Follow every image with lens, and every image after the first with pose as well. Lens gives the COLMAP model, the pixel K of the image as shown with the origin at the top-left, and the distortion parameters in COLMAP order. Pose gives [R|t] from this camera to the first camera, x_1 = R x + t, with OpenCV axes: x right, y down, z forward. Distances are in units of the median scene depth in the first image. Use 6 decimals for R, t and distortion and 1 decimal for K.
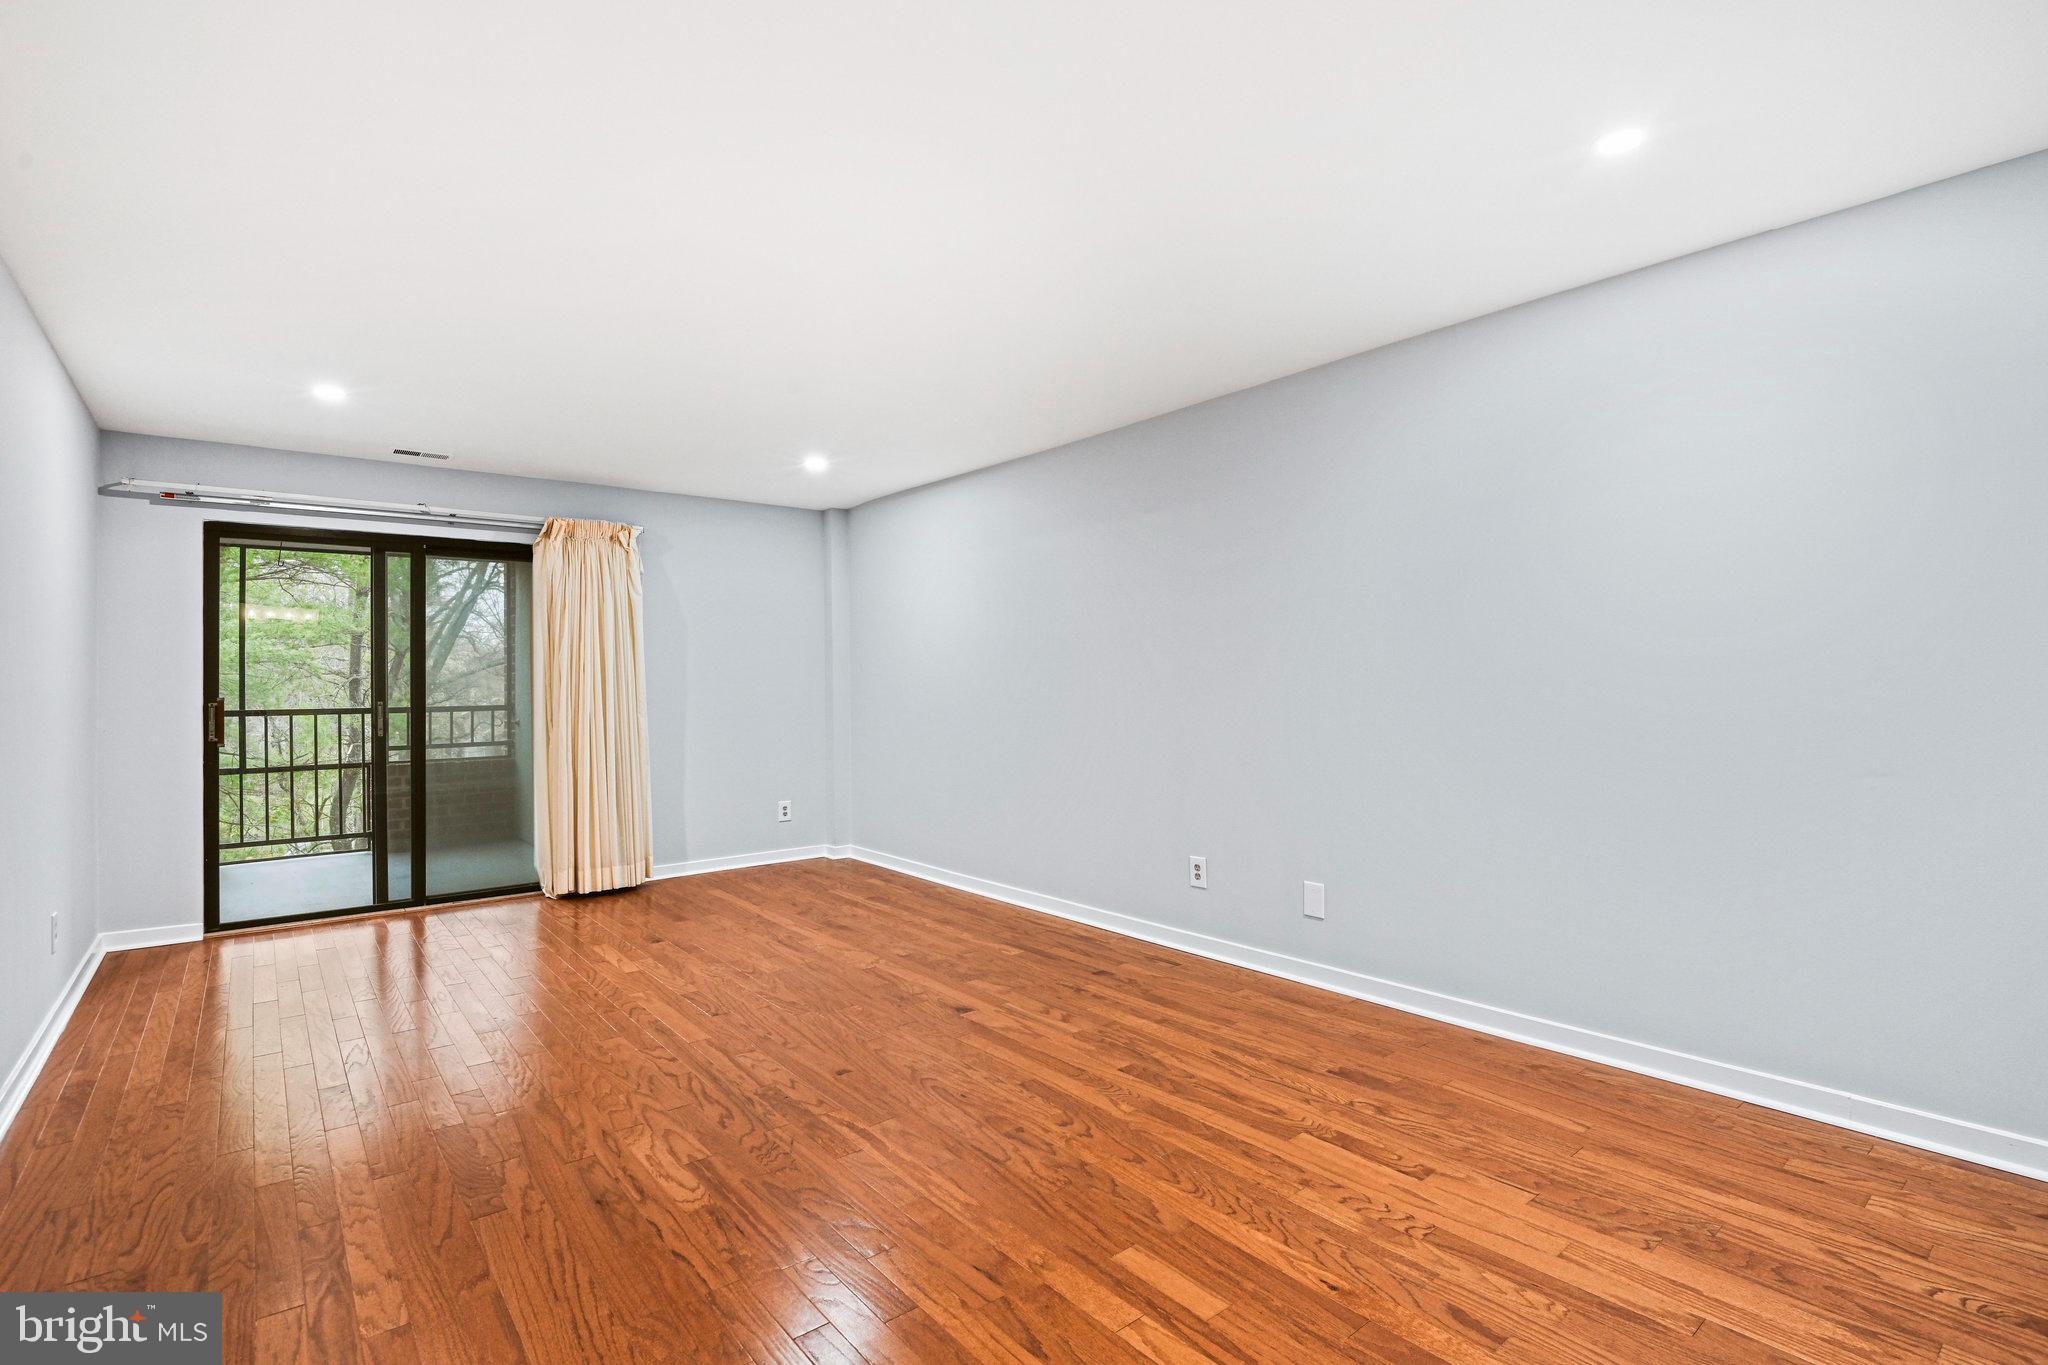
lens RADIAL K [[950.3, 0, 1031.9], [0, 950.3, 684.6], [0, 0, 1]] dist [-0.003949, -0.008900]
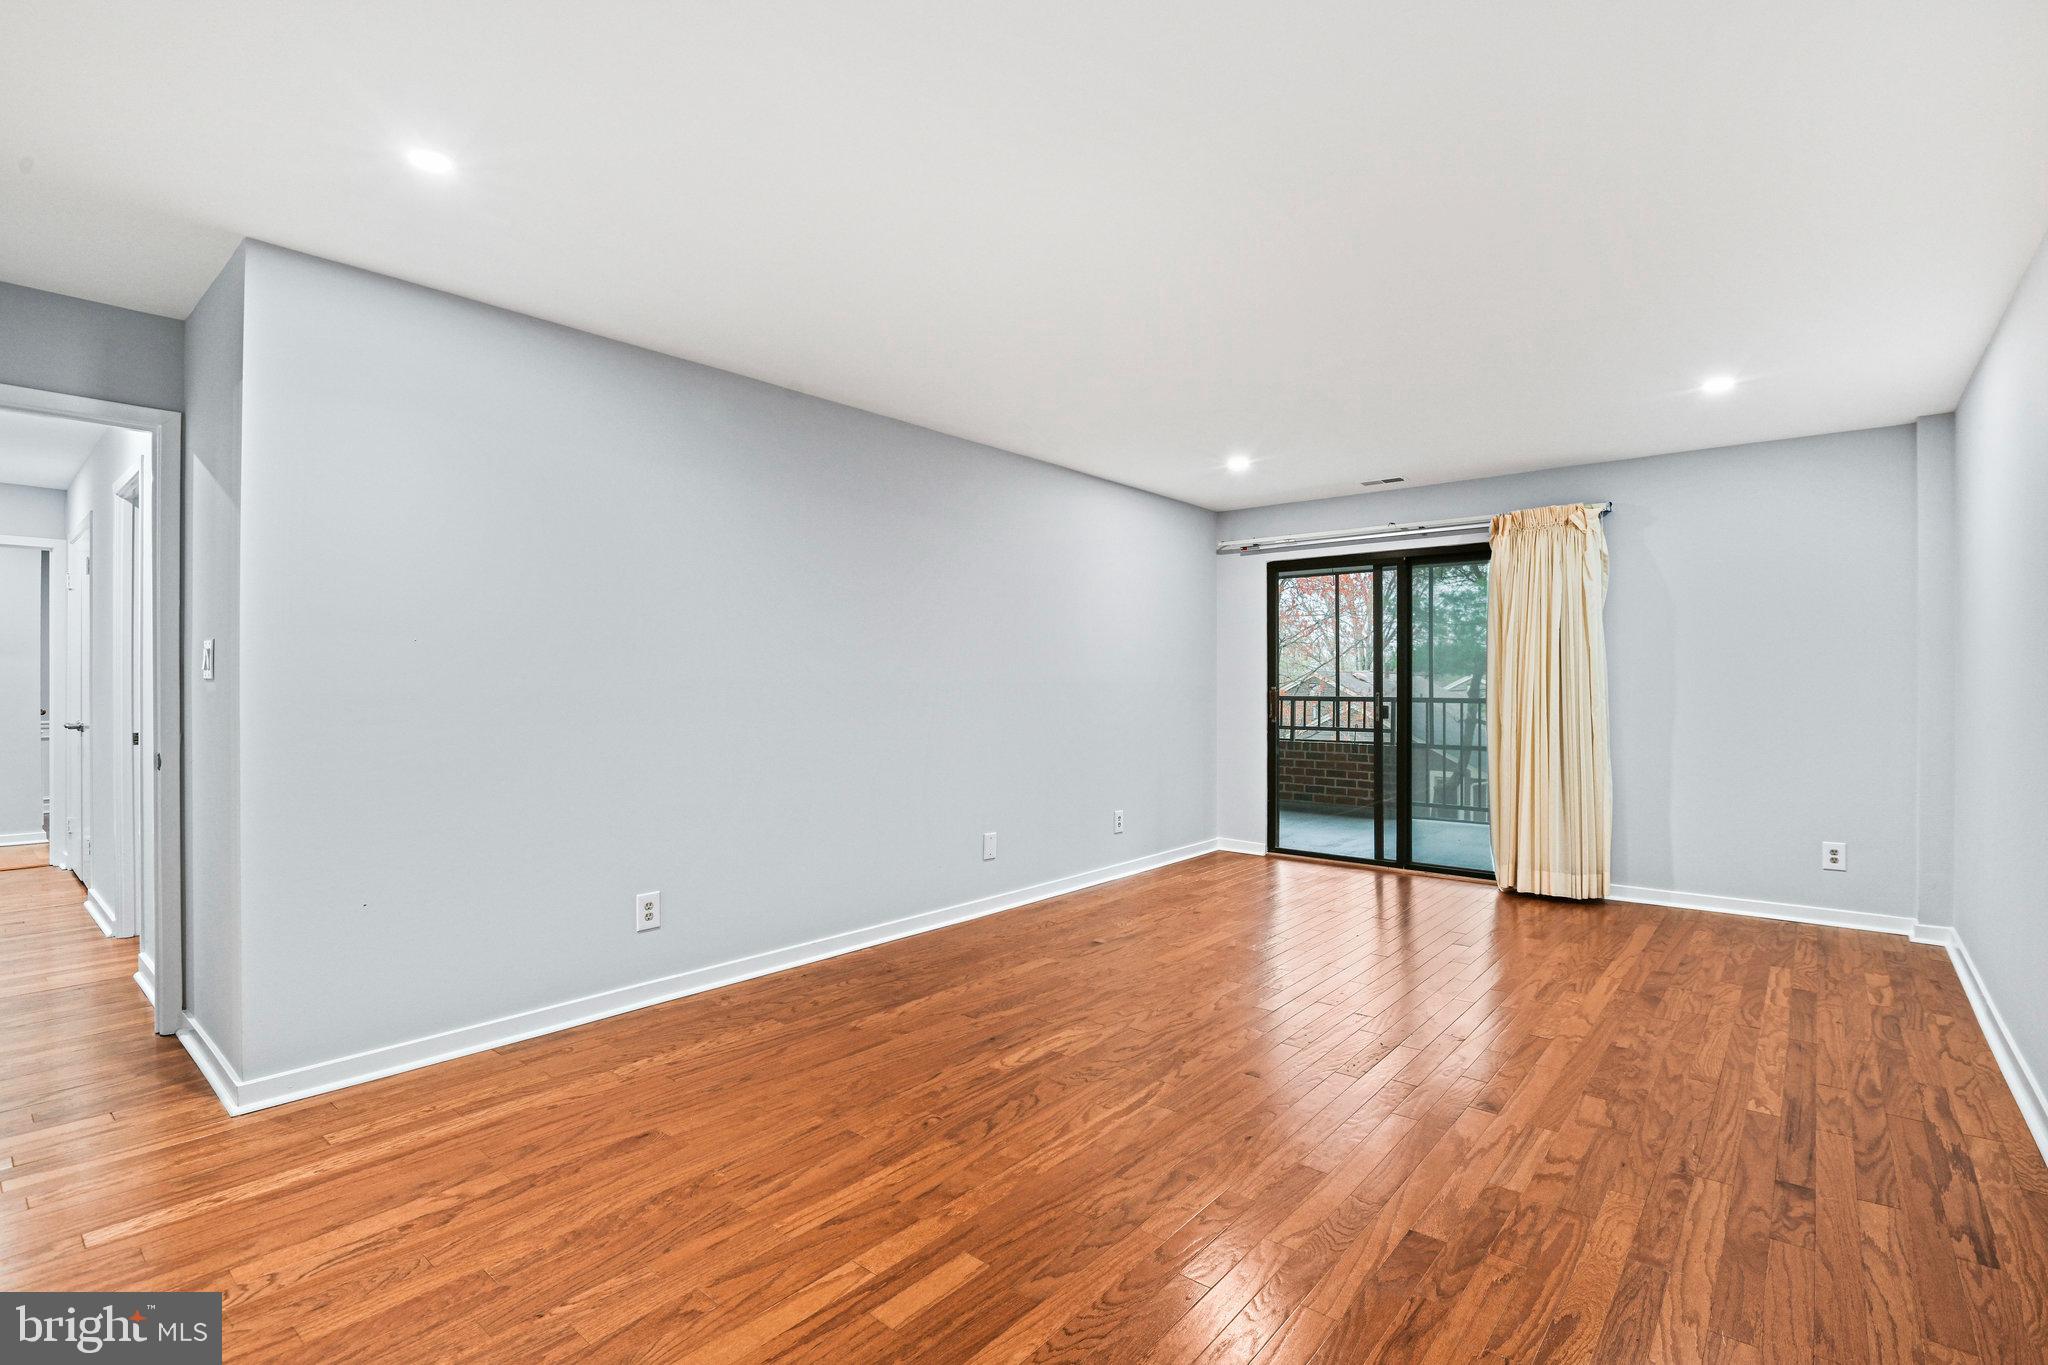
lens RADIAL K [[950.3, 0, 1031.9], [0, 950.3, 684.6], [0, 0, 1]] dist [-0.003949, -0.008900]
pose [[0.185042, 0.012416, -0.982652, 0.620449], [-0.004208, 0.999921, 0.011842, -0.005744], [0.982722, 0.001944, 0.185080, 0.508049]]
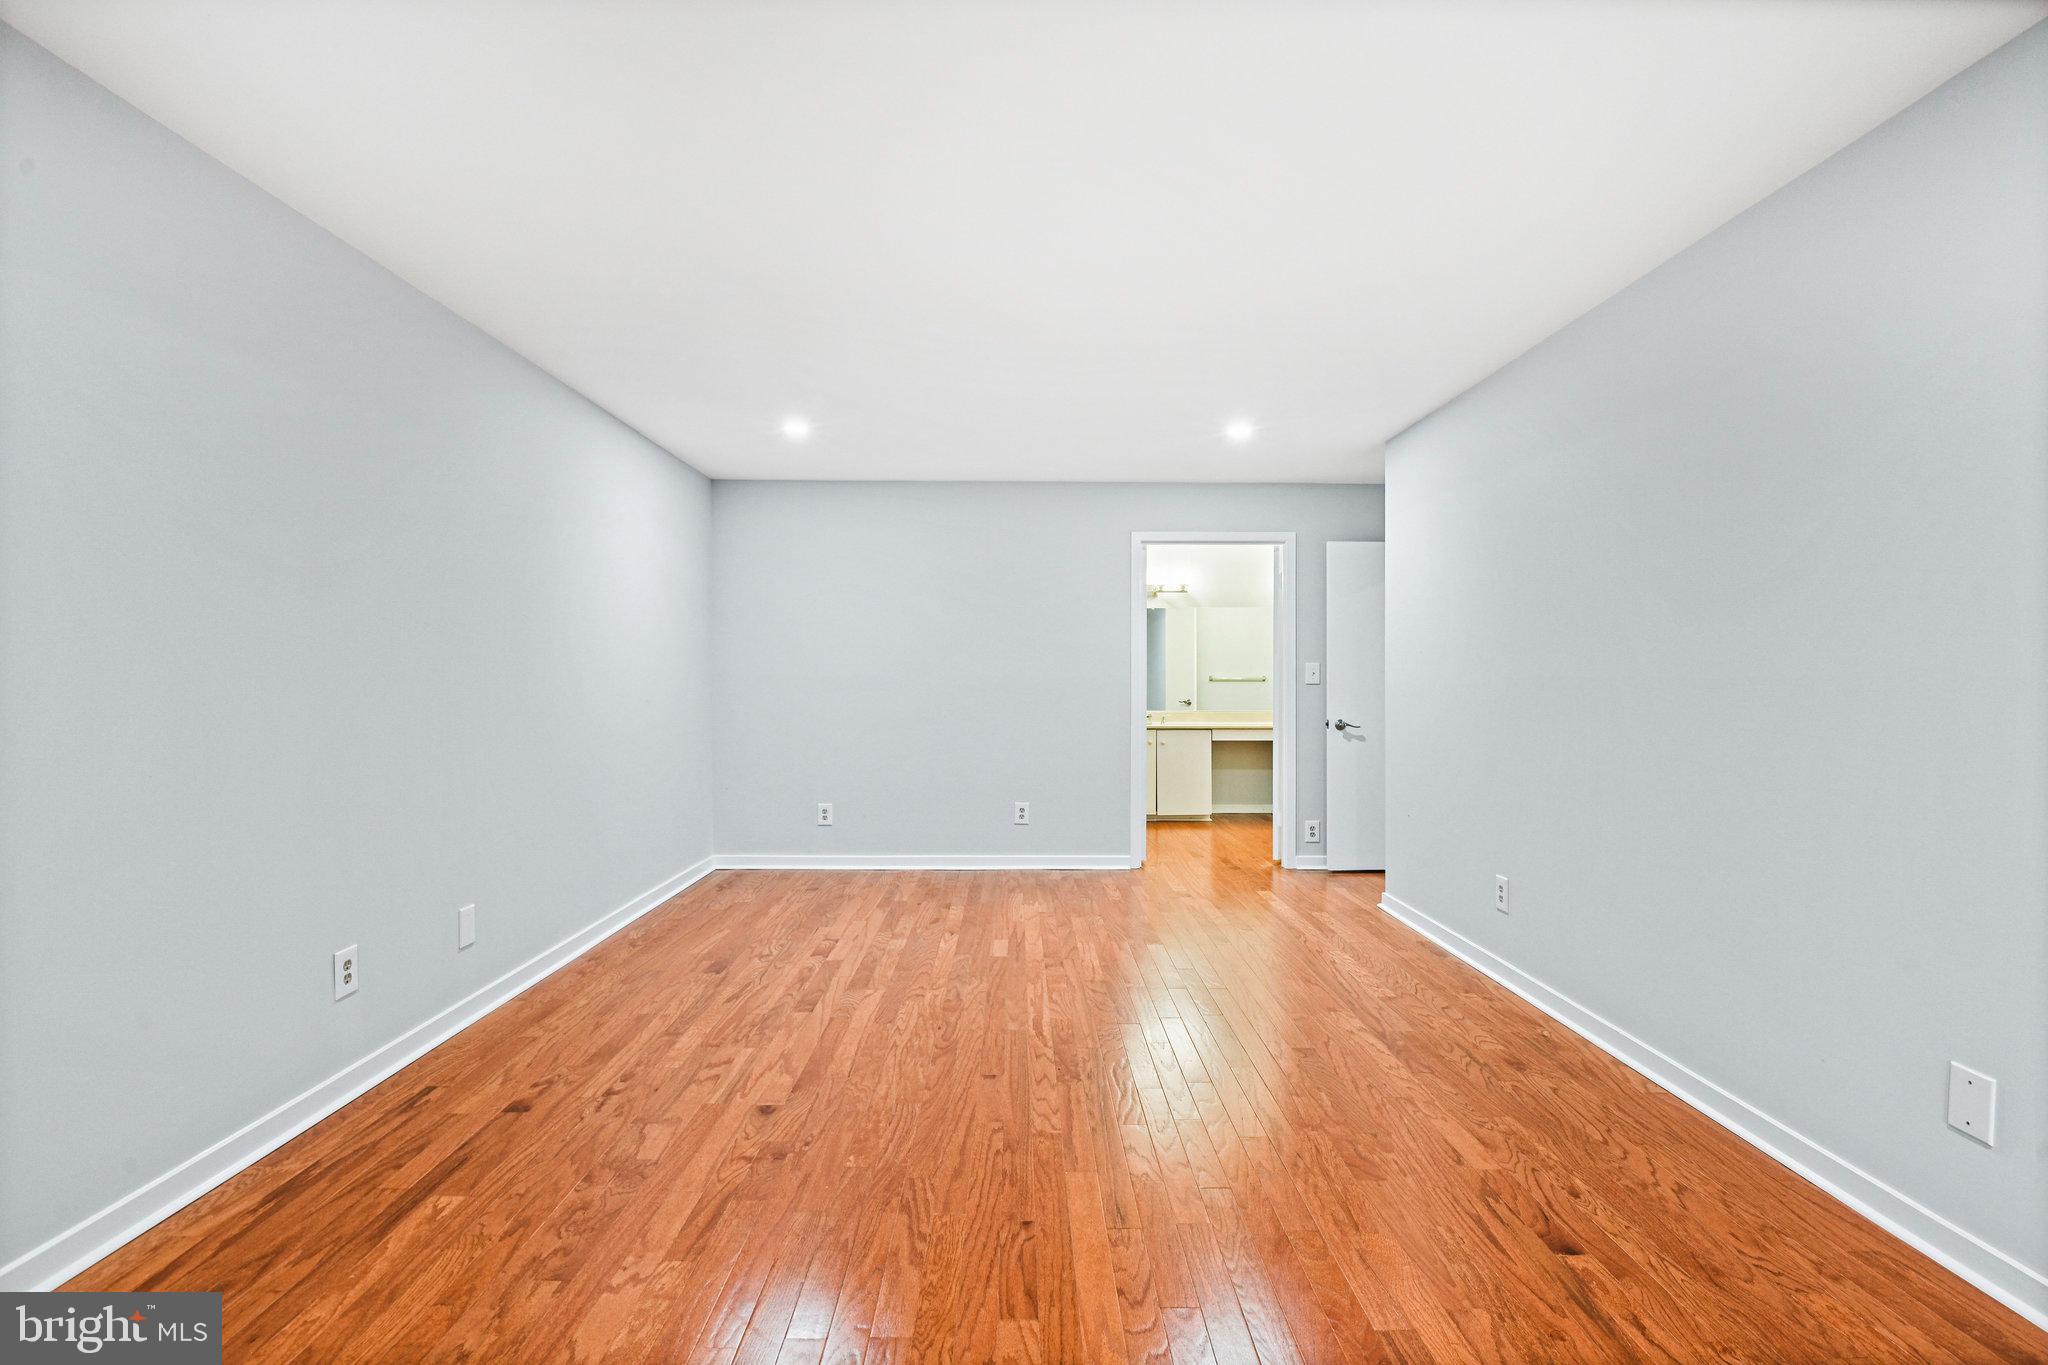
lens RADIAL K [[950.3, 0, 1031.9], [0, 950.3, 684.6], [0, 0, 1]] dist [-0.003949, -0.008900]
pose [[-0.779976, 0.006341, 0.625778, -0.723180], [0.007277, 0.999973, -0.001062, 0.008749], [-0.625768, 0.003725, -0.780001, 1.484115]]
